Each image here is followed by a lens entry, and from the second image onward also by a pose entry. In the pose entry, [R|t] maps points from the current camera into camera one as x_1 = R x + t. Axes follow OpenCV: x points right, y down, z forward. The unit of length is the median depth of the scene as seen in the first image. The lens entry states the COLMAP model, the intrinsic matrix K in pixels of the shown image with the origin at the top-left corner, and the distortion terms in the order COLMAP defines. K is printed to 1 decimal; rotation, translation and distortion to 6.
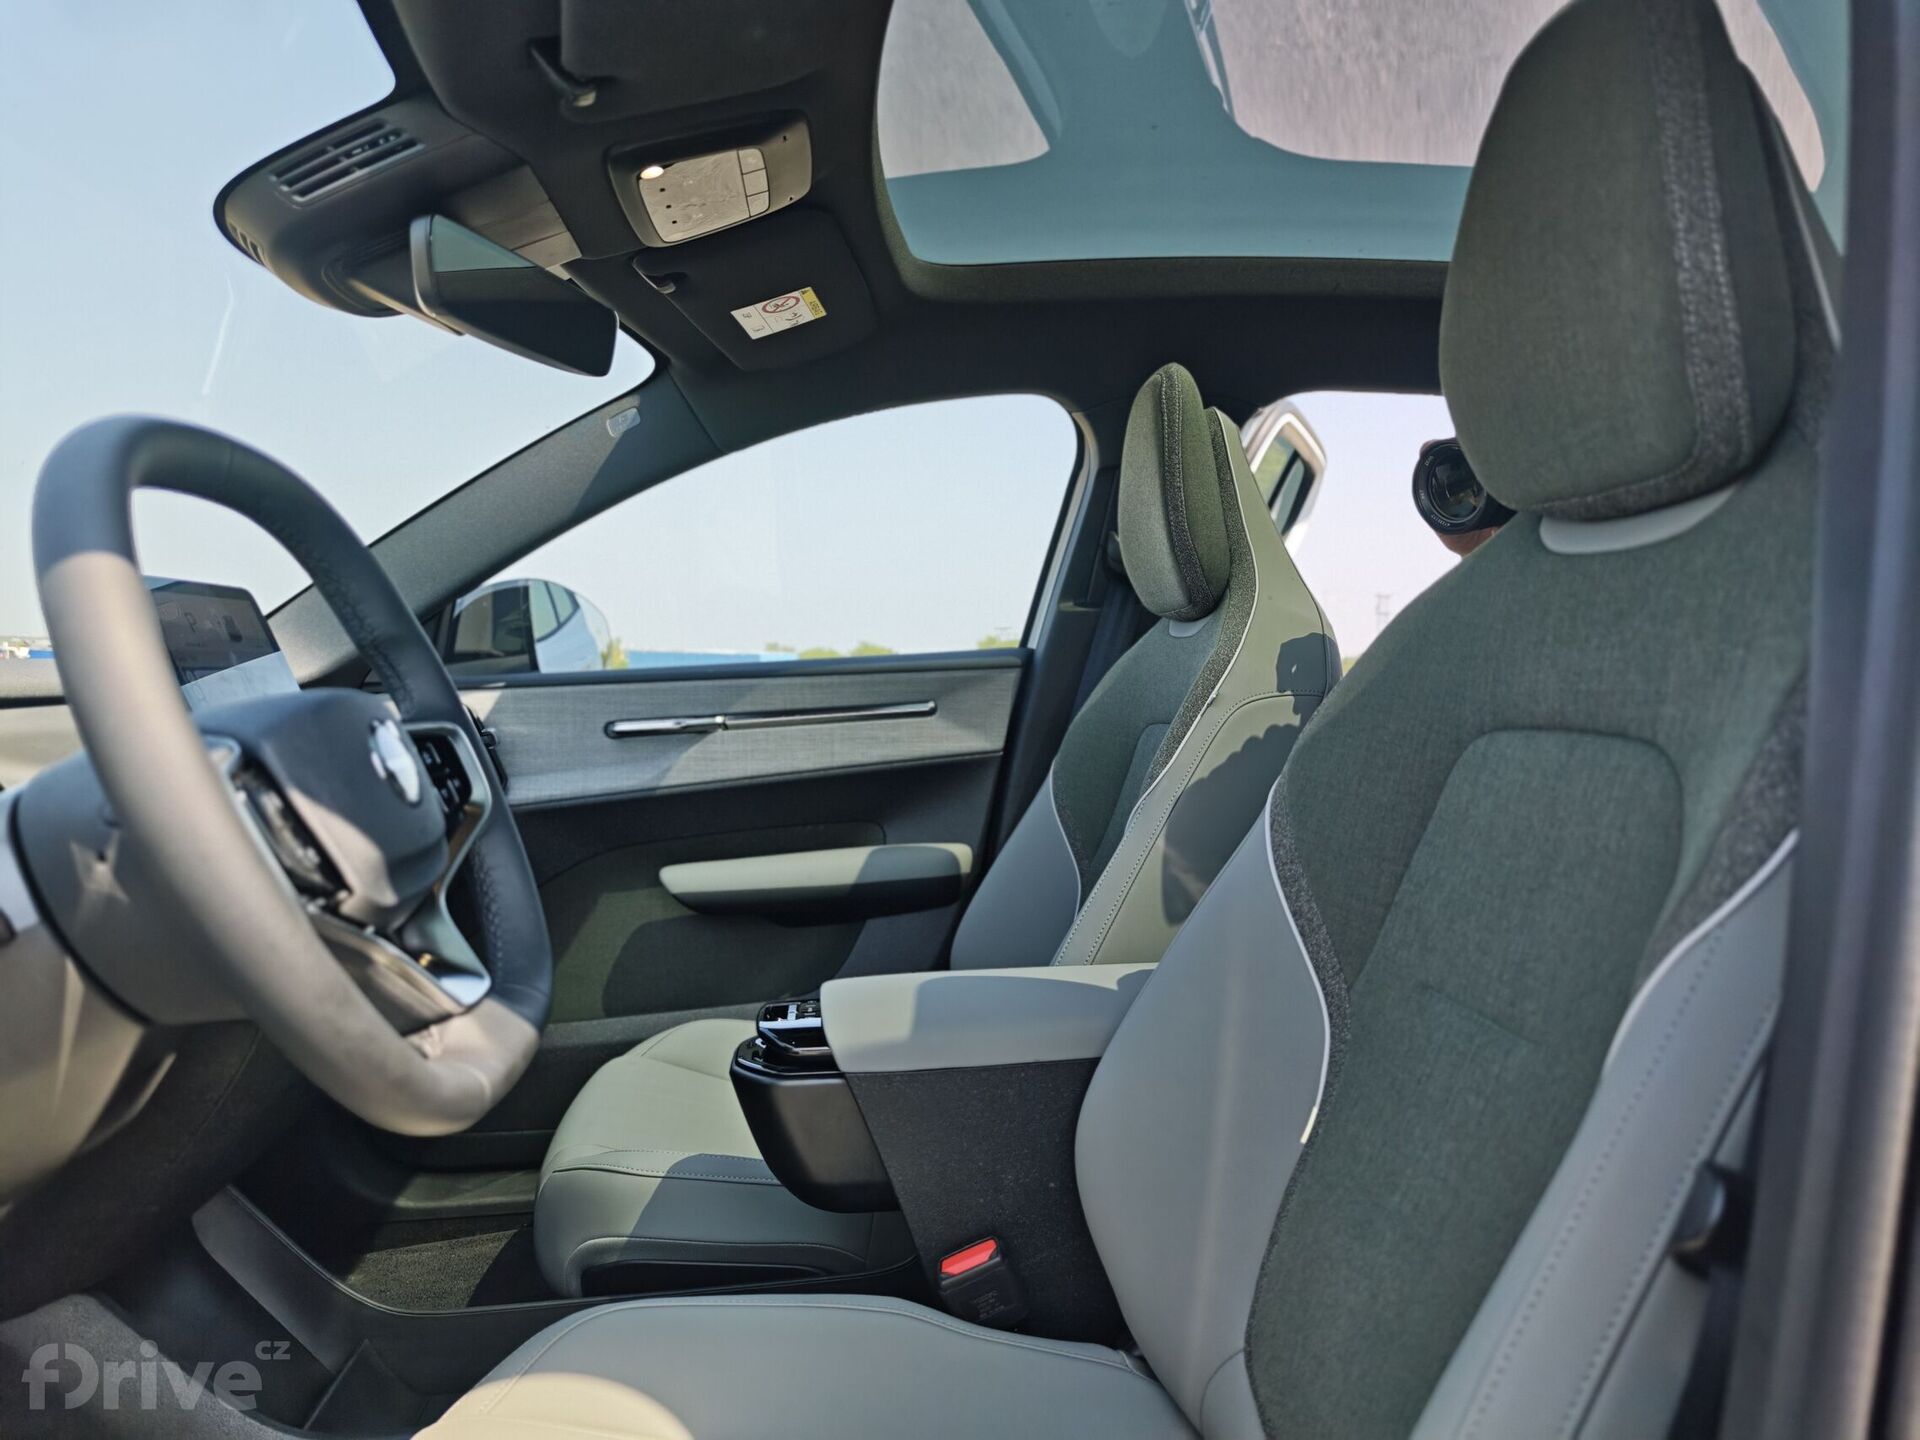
lens RADIAL K [[1451.5, 0, 960.8], [0, 1451.5, 729.4], [0, 0, 1]] dist [-0.000170, 0.000546]
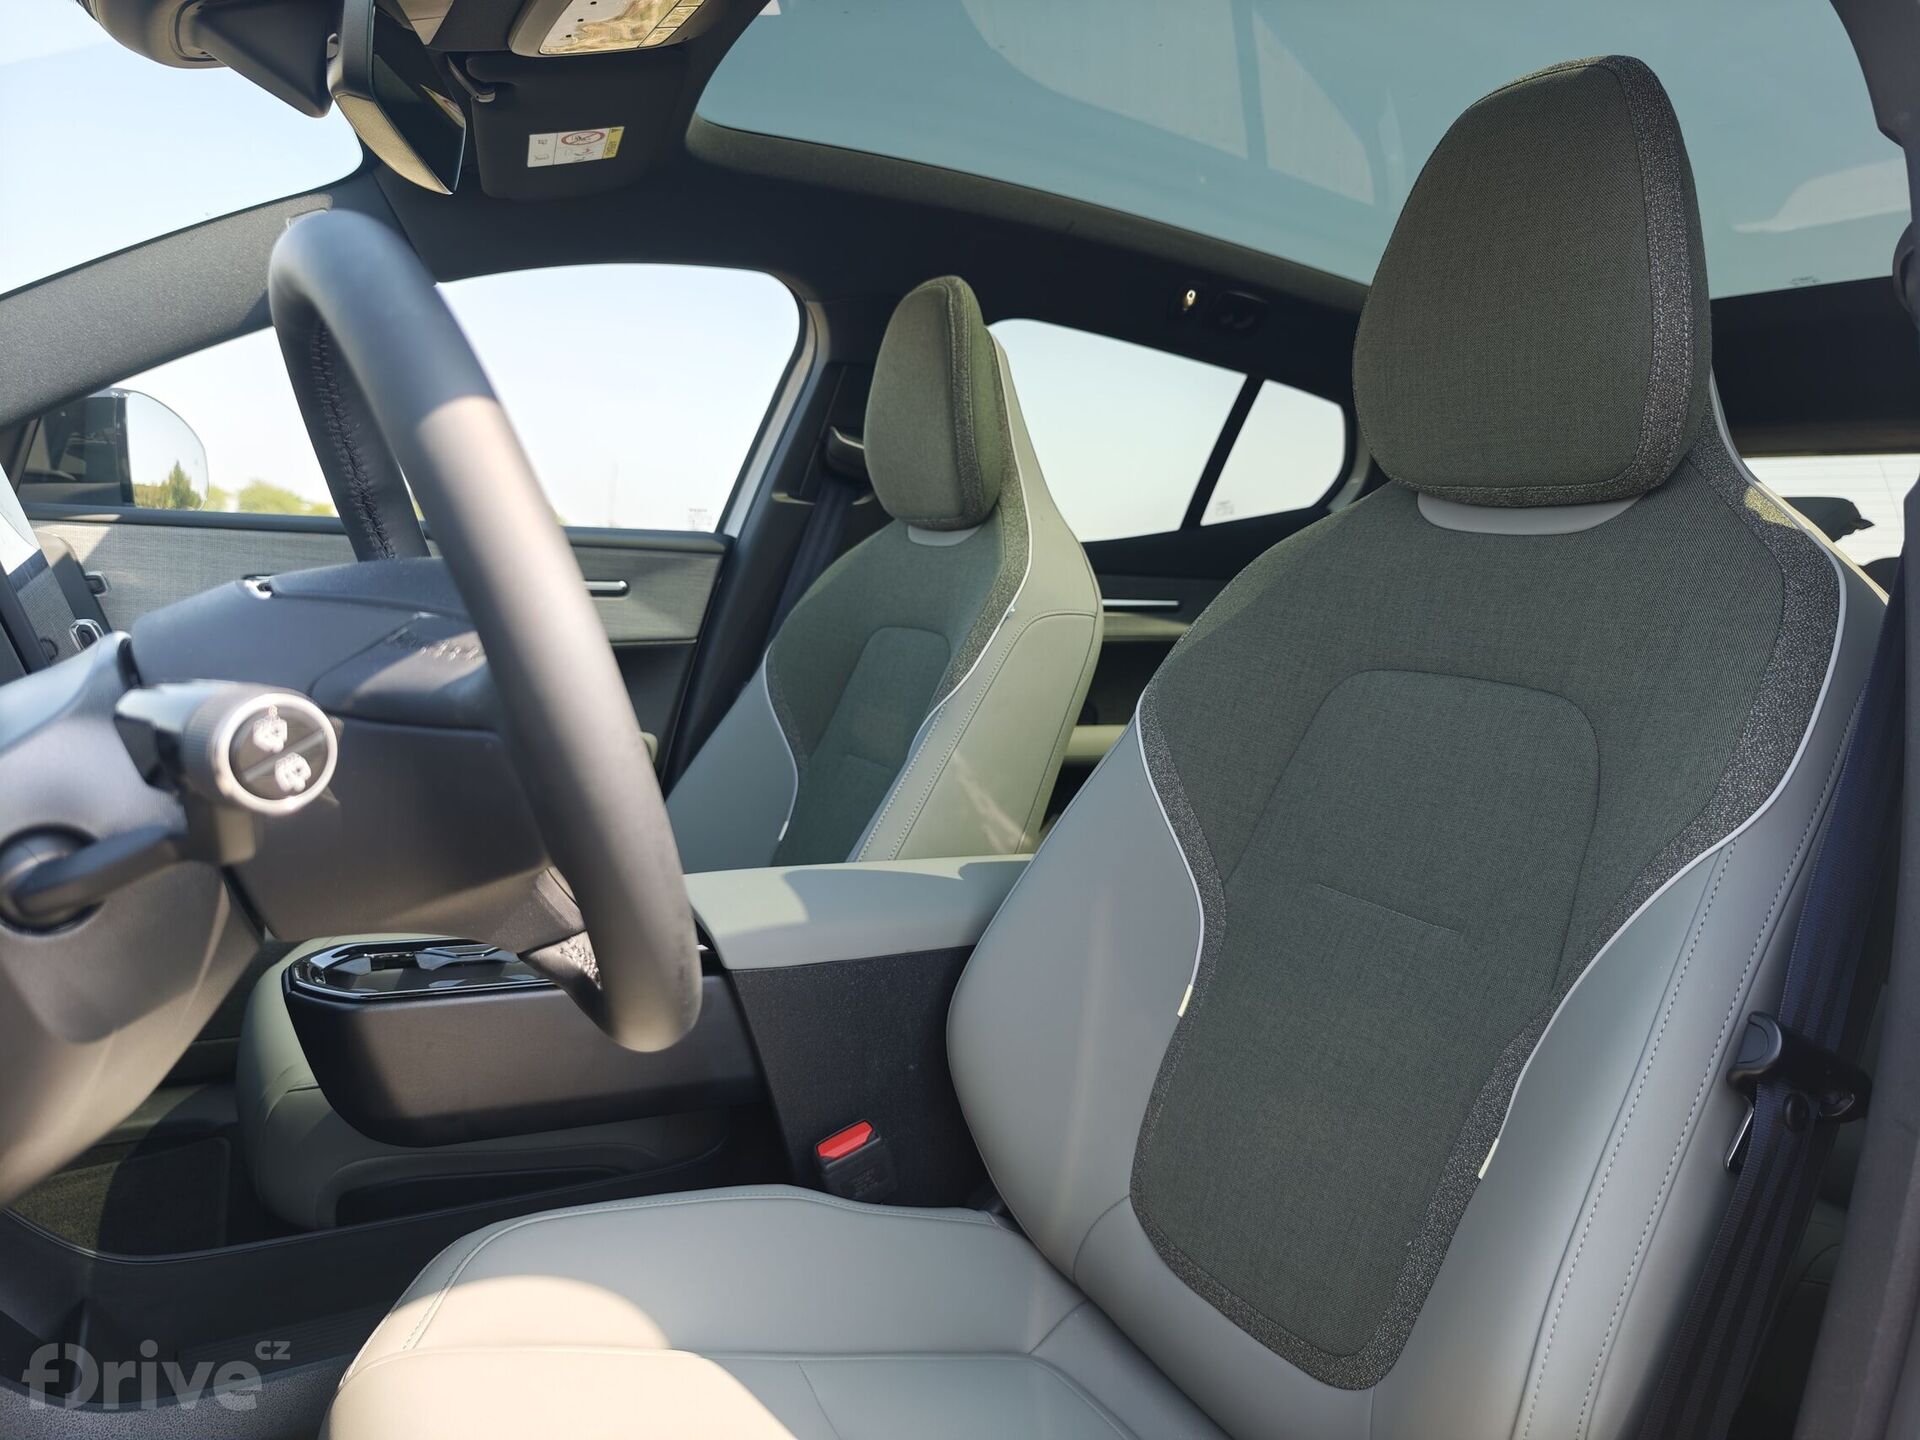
lens RADIAL K [[1451.5, 0, 1013.6], [0, 1451.5, 737.9], [0, 0, 1]] dist [-0.000170, 0.000546]
pose [[0.893179, 0.034596, 0.448368, -0.367504], [-0.073749, 0.994806, 0.070155, -0.004562], [-0.443612, -0.095727, 0.891092, 0.050003]]
